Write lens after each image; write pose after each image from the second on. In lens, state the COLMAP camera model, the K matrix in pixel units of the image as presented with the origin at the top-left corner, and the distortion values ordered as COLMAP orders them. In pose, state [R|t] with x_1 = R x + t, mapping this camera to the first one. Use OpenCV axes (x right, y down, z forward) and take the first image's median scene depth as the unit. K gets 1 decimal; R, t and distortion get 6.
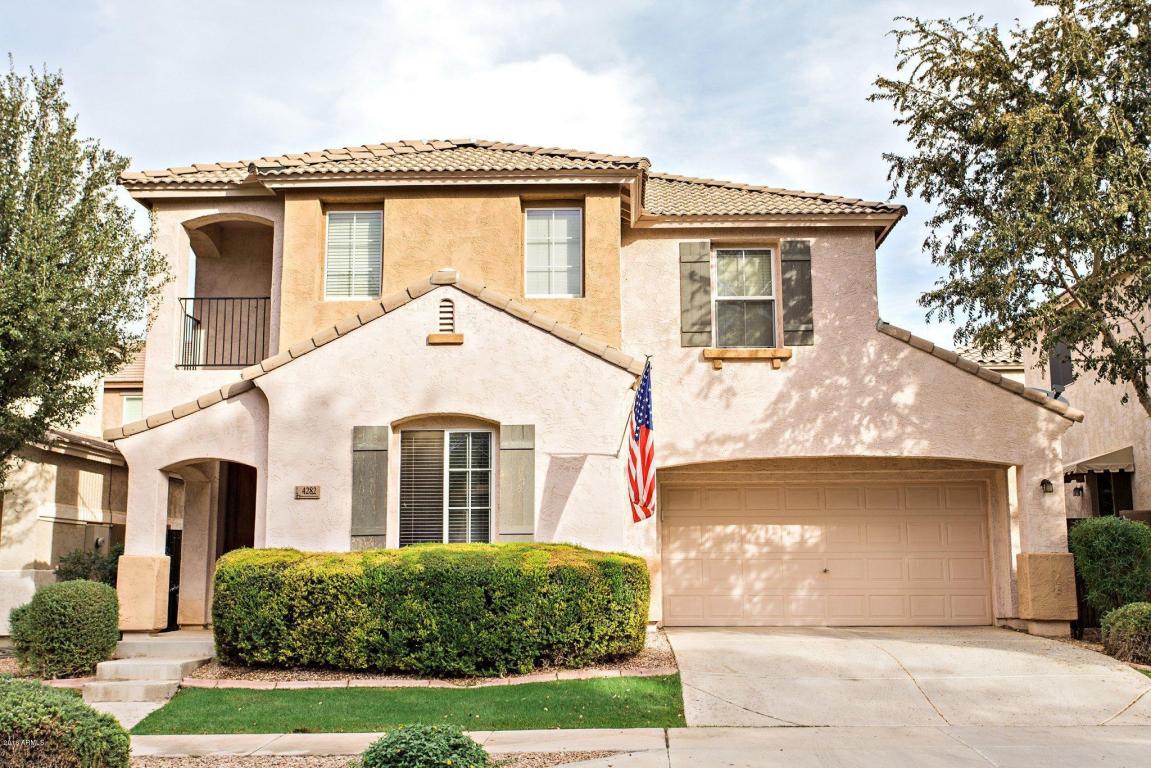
lens RADIAL K [[1198.0, 0, 578.0], [0, 1198.0, 388.5], [0, 0, 1]] dist [0.019602, 0.000000]
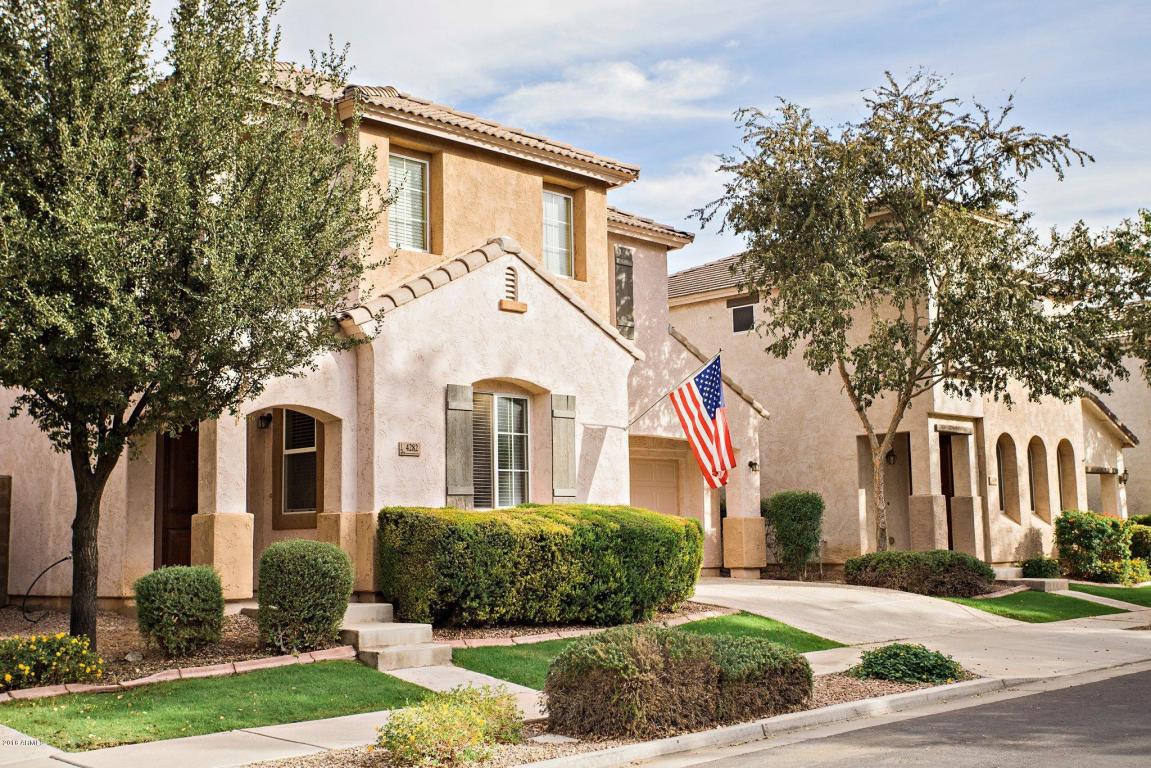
lens RADIAL K [[1297.8, 0, 571.1], [0, 1297.8, 388.6], [0, 0, 1]] dist [0.000017, 0.000000]
pose [[0.684685, 0.077236, 0.724735, -0.872789], [-0.099174, 0.994994, -0.012344, 0.037527], [-0.722060, -0.063423, 0.688917, 0.192068]]
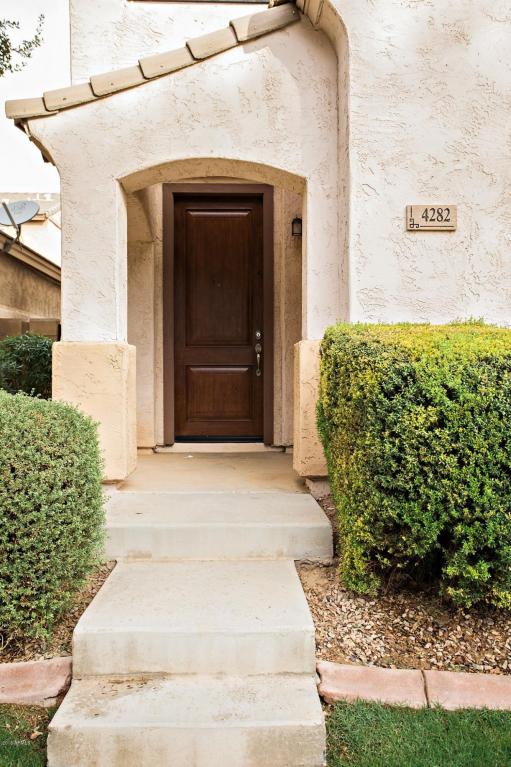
lens RADIAL K [[645.3, 0, 252.2], [0, 645.3, 383.9], [0, 0, 1]] dist [0.008676, 0.009355]
pose [[0.998301, 0.003849, 0.058140, -0.309432], [-0.013537, 0.985832, 0.167189, 0.108309], [-0.056673, -0.167692, 0.984209, 0.710357]]
